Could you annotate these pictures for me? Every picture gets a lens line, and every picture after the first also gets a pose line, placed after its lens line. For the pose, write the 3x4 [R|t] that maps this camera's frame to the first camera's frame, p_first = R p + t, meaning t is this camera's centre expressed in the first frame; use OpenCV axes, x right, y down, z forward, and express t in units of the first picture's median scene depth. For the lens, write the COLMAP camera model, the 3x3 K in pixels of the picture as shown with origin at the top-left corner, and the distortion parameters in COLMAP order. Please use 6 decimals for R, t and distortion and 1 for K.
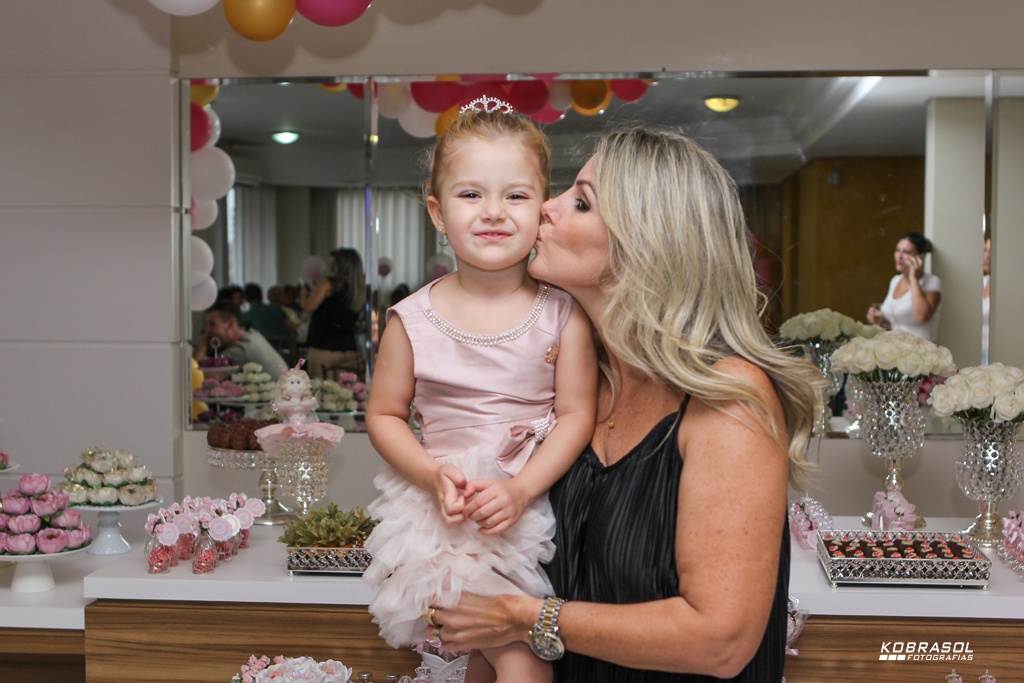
lens RADIAL K [[1588.6, 0, 512.0], [0, 1588.6, 341.5], [0, 0, 1]] dist [-0.008149, 0.037864]
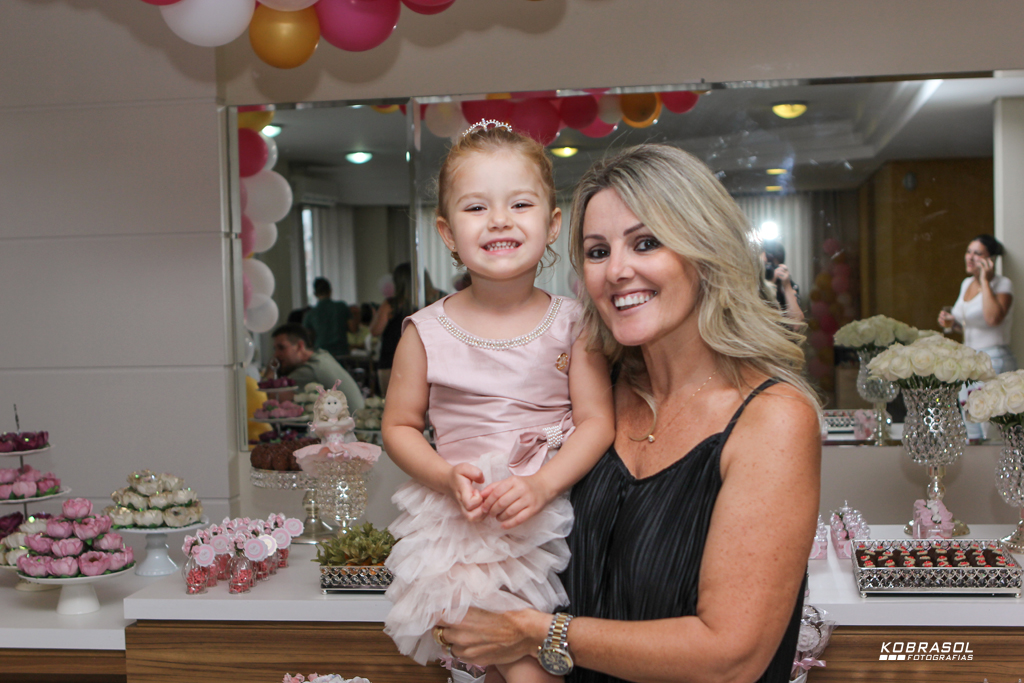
lens RADIAL K [[1588.6, 0, 512.0], [0, 1588.6, 341.5], [0, 0, 1]] dist [-0.008149, 0.037864]
pose [[0.997900, -0.025083, -0.059720, 0.041108], [0.024626, 0.999662, -0.008372, -0.002235], [0.059909, 0.006884, 0.998180, -0.005984]]
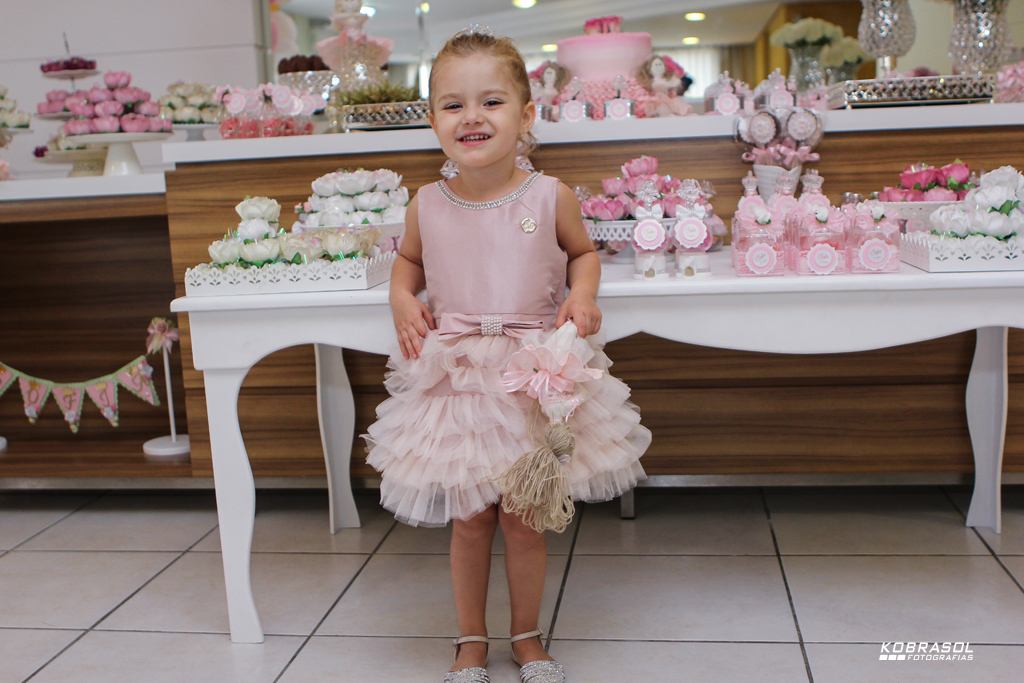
lens RADIAL K [[1167.4, 0, 512.0], [0, 1167.4, 341.5], [0, 0, 1]] dist [-0.013331, 0.011487]
pose [[0.998523, -0.039971, -0.036810, -0.001682], [0.042943, 0.995553, 0.083848, 0.207652], [0.033295, -0.085305, 0.995798, 0.171723]]
